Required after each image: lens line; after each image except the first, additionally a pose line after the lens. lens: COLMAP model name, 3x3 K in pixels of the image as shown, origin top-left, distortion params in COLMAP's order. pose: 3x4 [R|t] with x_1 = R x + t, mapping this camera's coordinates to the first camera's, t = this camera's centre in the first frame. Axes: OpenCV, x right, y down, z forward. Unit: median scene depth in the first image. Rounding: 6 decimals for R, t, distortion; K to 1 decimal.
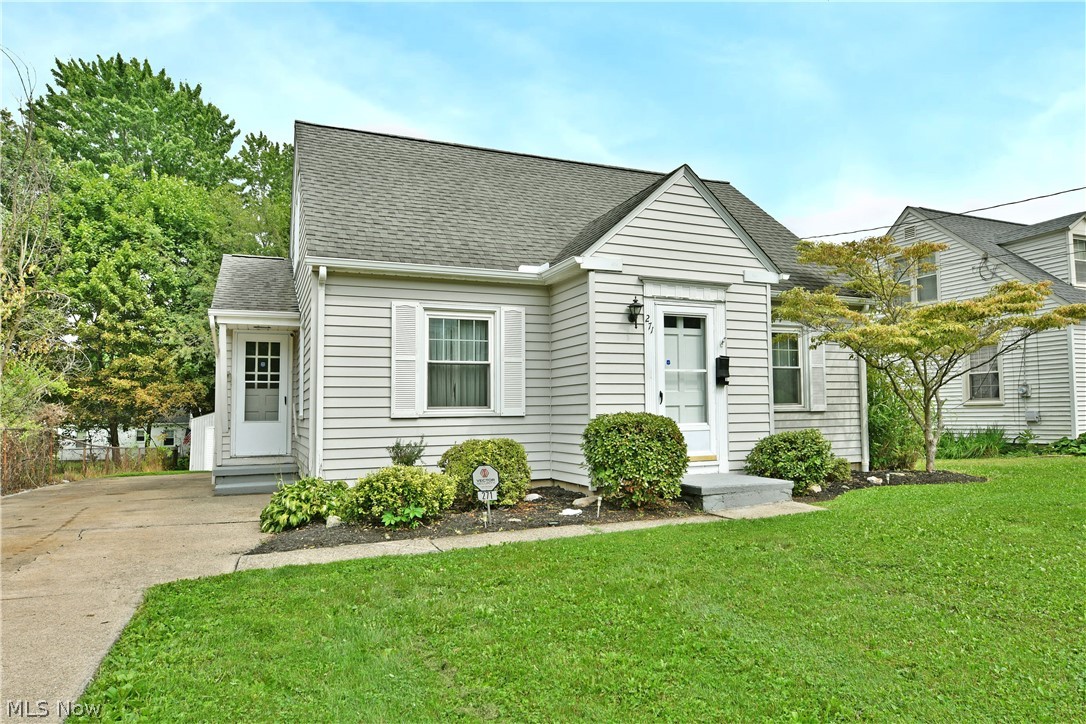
lens RADIAL K [[680.5, 0, 546.3], [0, 680.5, 370.1], [0, 0, 1]] dist [-0.002223, -0.014479]
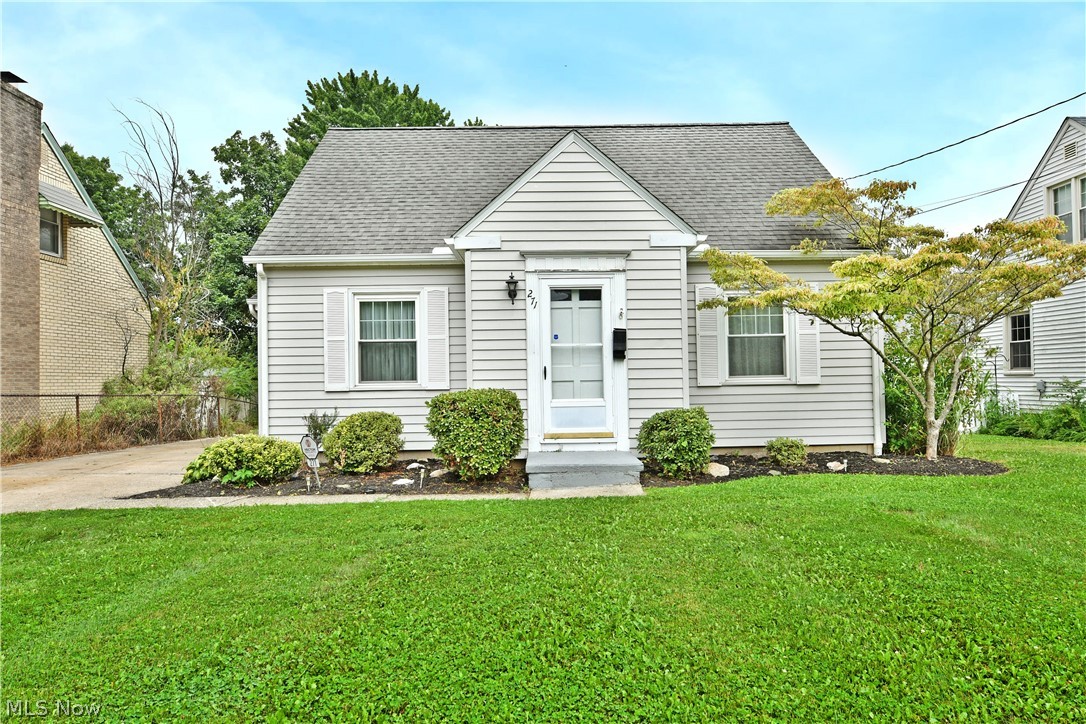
lens RADIAL K [[680.5, 0, 546.3], [0, 680.5, 370.1], [0, 0, 1]] dist [-0.002223, -0.014479]
pose [[0.923405, -0.003292, -0.383813, 0.525236], [0.025341, 0.998304, 0.052405, -0.014874], [0.382989, -0.058117, 0.921923, 0.081365]]
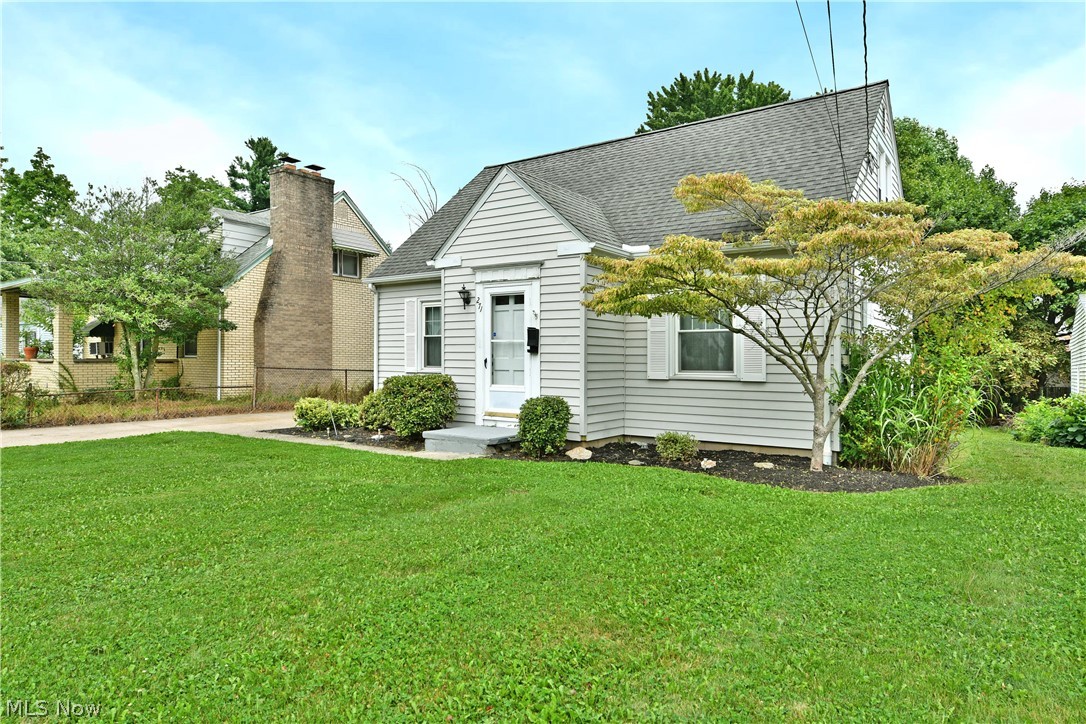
lens RADIAL K [[666.1, 0, 523.3], [0, 666.1, 361.8], [0, 0, 1]] dist [0.002791, -0.000309]
pose [[0.503069, 0.020075, -0.864013, 1.194789], [0.036273, 0.998359, 0.044317, -0.012975], [0.863484, -0.053635, 0.501516, 0.427489]]
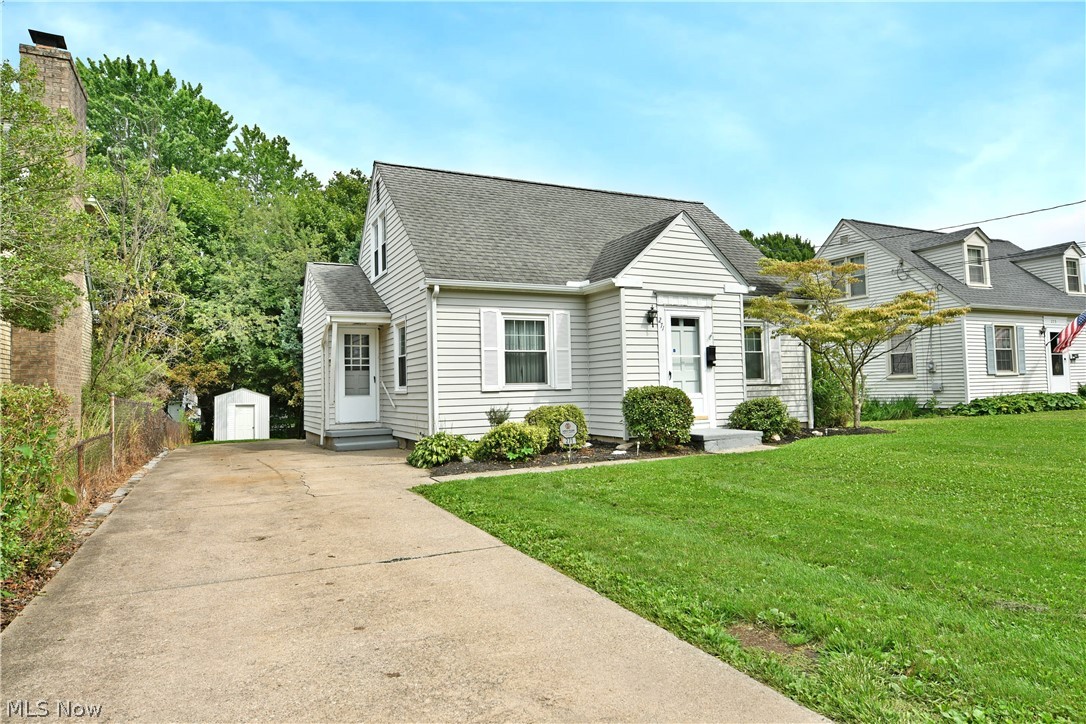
lens RADIAL K [[675.7, 0, 543.9], [0, 675.7, 332.5], [0, 0, 1]] dist [-0.005099, -0.009656]
pose [[0.998220, -0.003988, 0.059497, -0.170102], [0.005181, 0.999788, -0.019905, -0.021870], [-0.059405, 0.020178, 0.998030, -0.379696]]
